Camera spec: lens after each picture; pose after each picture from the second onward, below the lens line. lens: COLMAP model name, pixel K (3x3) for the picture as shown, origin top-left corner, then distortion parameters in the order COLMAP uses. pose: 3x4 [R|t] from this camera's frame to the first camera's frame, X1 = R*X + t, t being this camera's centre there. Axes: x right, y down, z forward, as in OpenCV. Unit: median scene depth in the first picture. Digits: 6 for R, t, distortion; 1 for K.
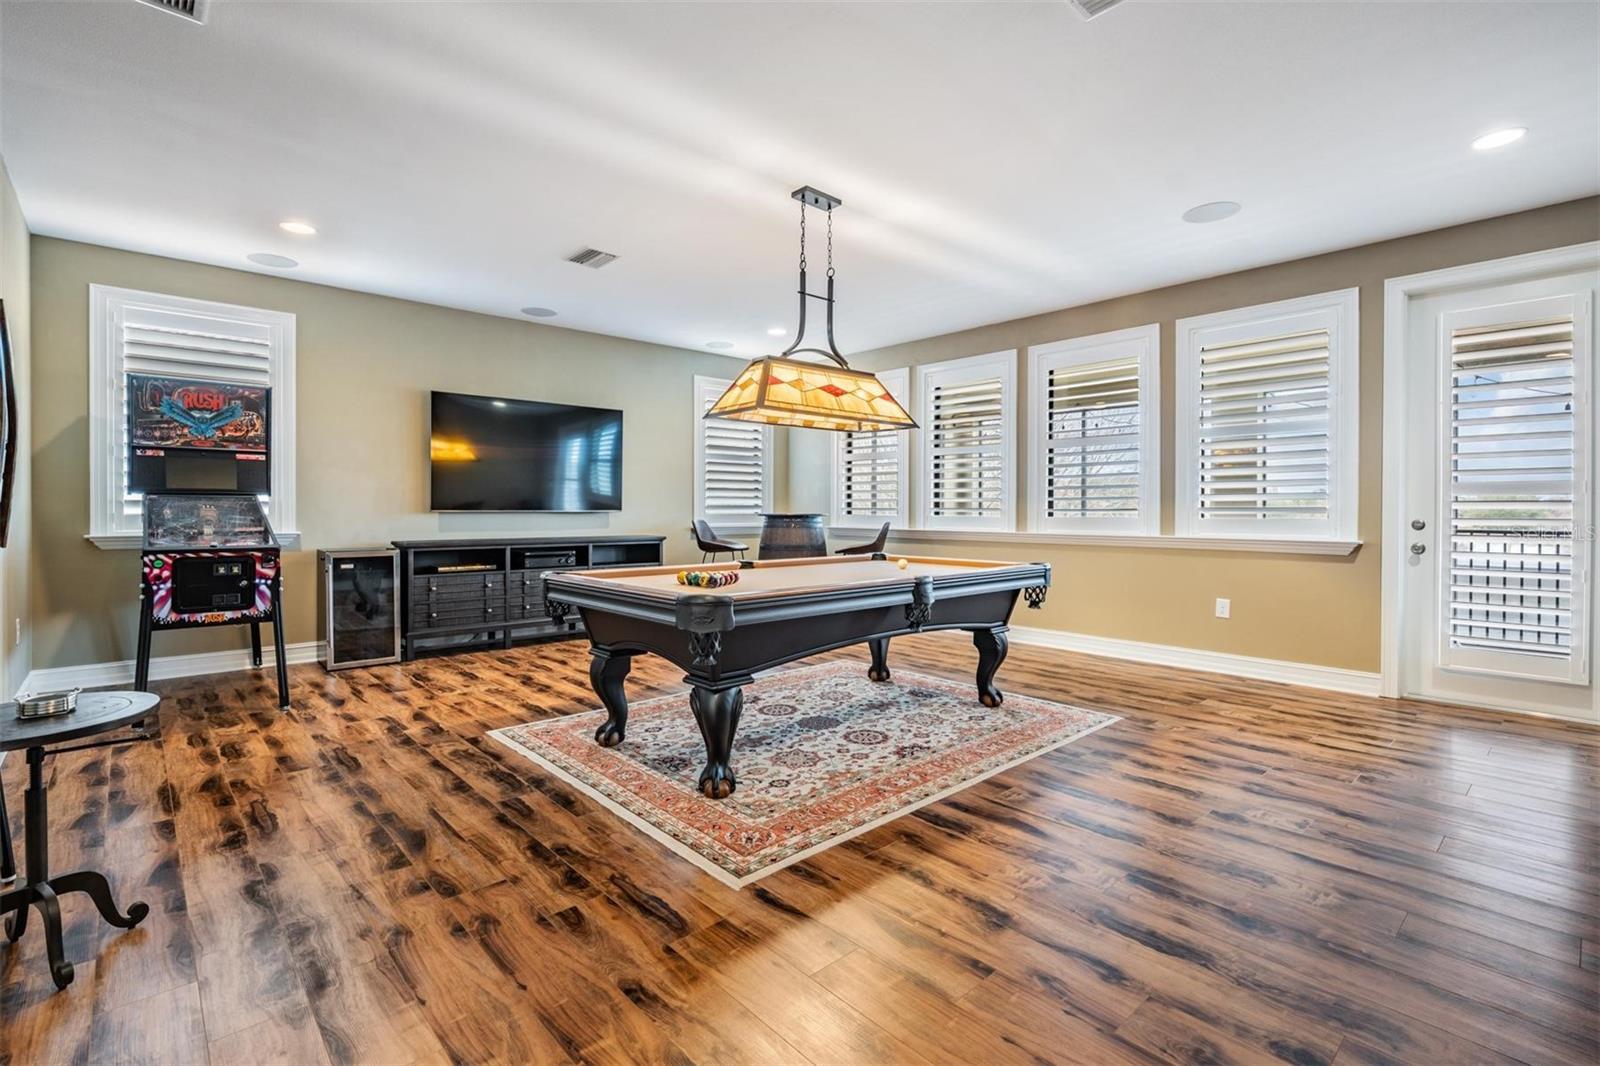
lens RADIAL K [[737.4, 0, 798.9], [0, 737.4, 522.0], [0, 0, 1]] dist [-0.002721, -0.001223]
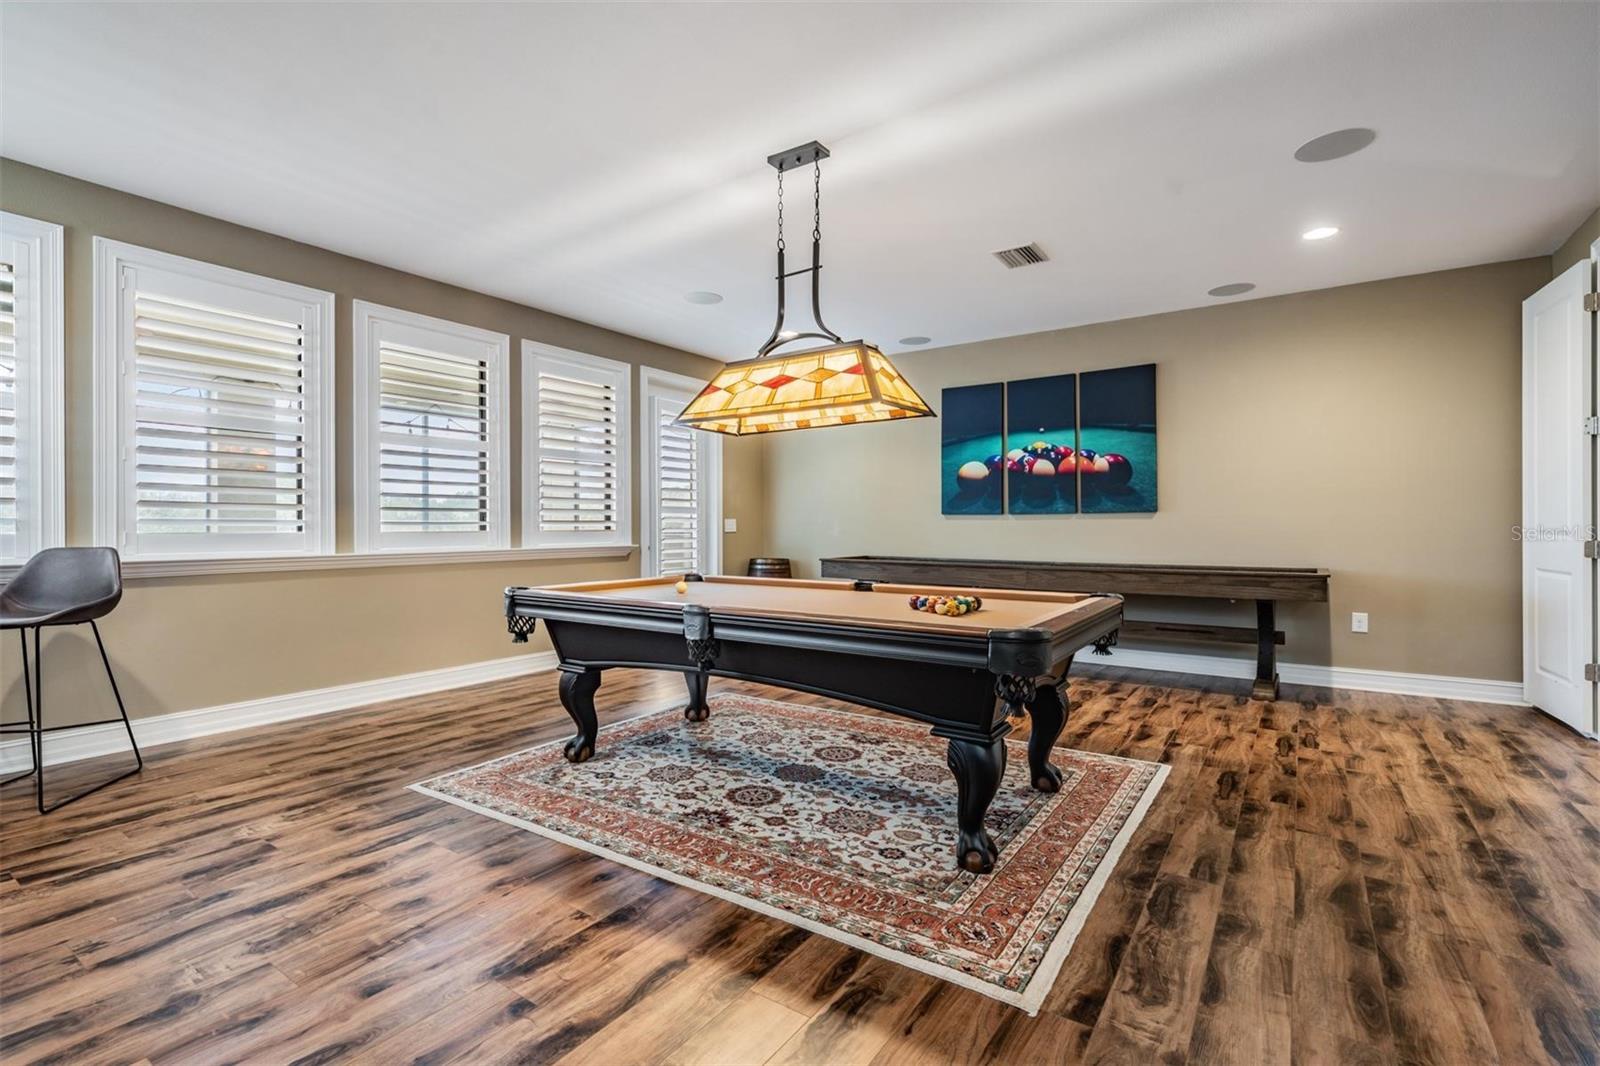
lens RADIAL K [[737.4, 0, 798.9], [0, 737.4, 522.0], [0, 0, 1]] dist [-0.002721, -0.001223]
pose [[-0.230262, 0.001362, 0.973128, -0.894514], [0.016389, 0.999863, 0.002479, -0.020878], [-0.972991, 0.016519, -0.230253, 1.334771]]
